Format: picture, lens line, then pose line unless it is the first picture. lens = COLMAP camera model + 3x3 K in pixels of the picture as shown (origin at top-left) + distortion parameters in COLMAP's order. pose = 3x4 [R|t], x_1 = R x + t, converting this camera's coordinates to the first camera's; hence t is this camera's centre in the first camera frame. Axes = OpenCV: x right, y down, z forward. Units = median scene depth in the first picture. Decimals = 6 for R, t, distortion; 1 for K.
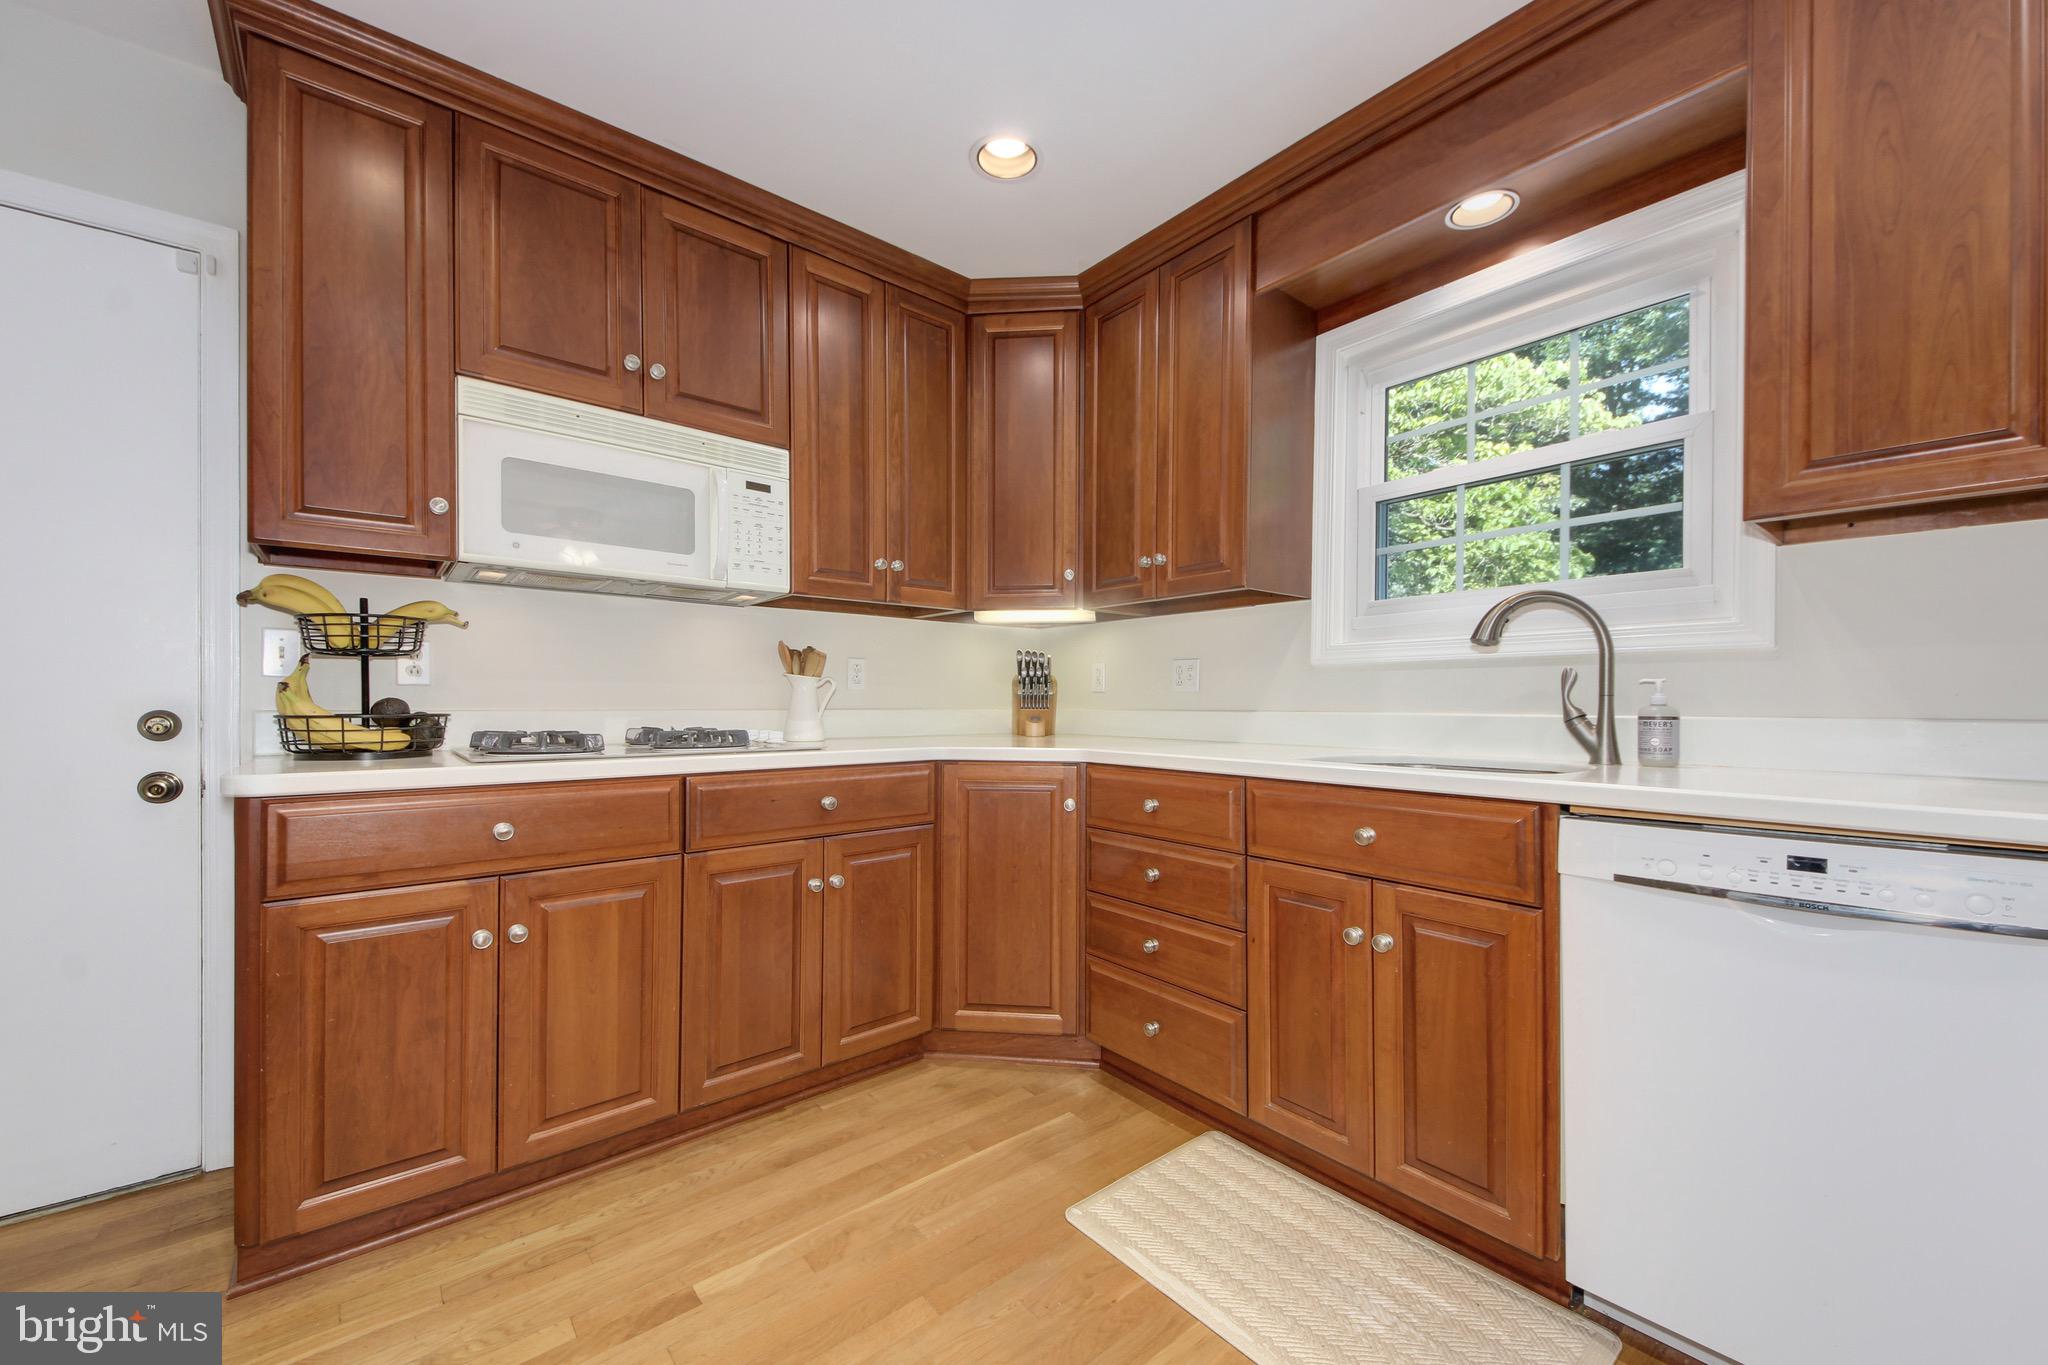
lens RADIAL K [[771.5, 0, 1017.8], [0, 771.5, 703.8], [0, 0, 1]] dist [0.019785, -0.009781]
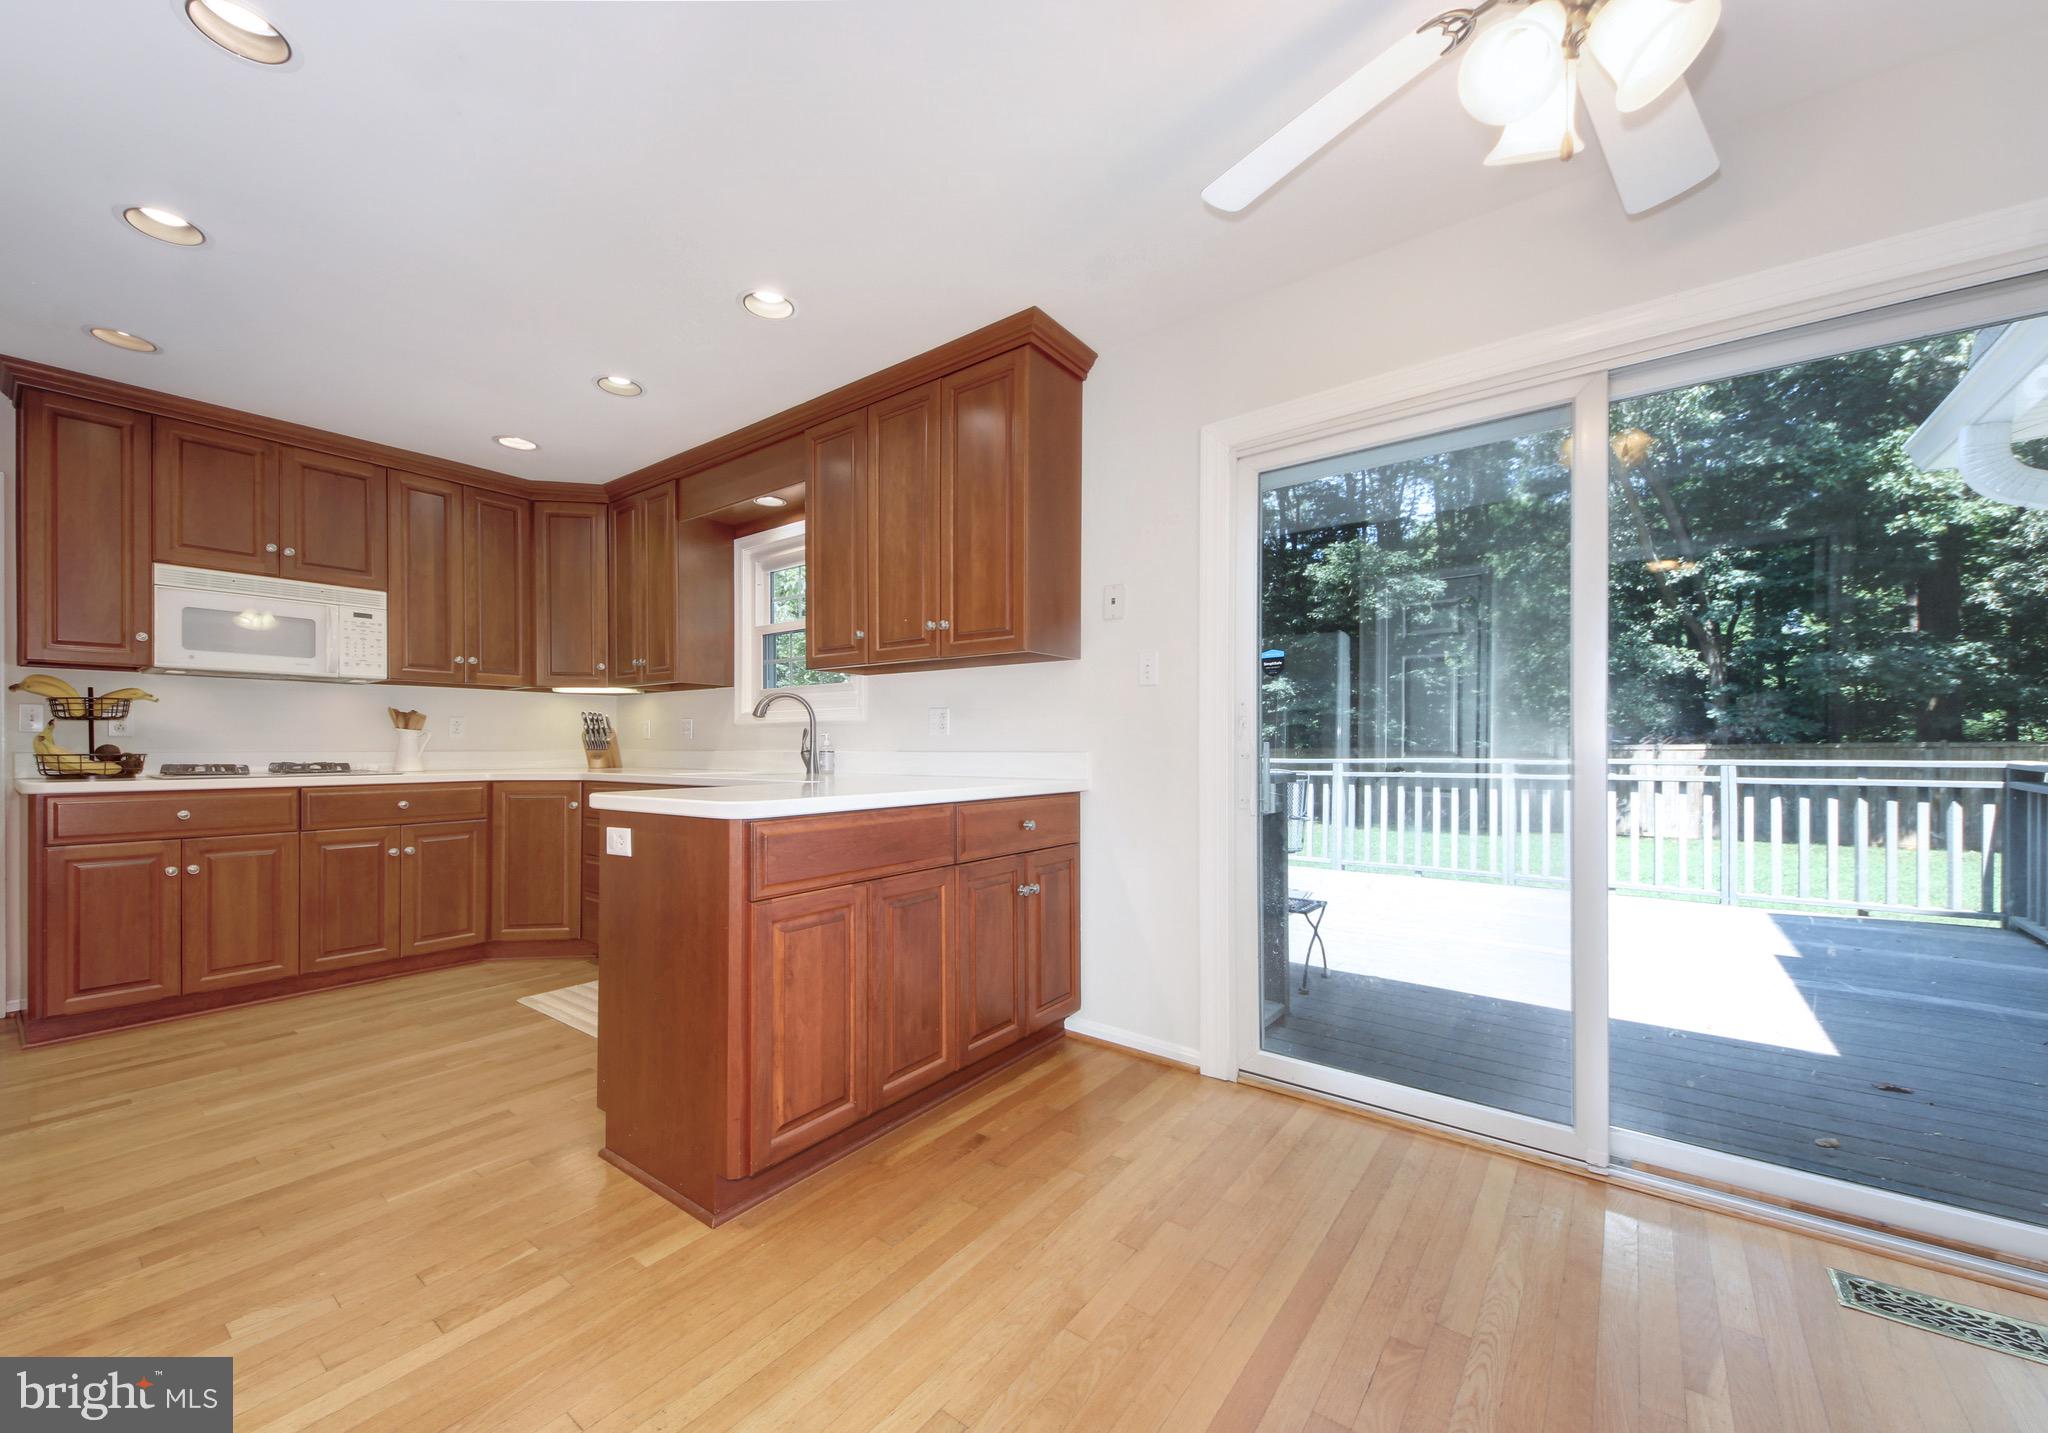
lens RADIAL K [[804.4, 0, 1019.4], [0, 804.4, 745.4], [0, 0, 1]] dist [-0.006344, -0.004710]
pose [[0.971672, -0.002665, 0.236317, 0.756076], [0.003457, 0.999990, -0.002935, 0.007274], [-0.236307, 0.003669, 0.971672, -1.198034]]
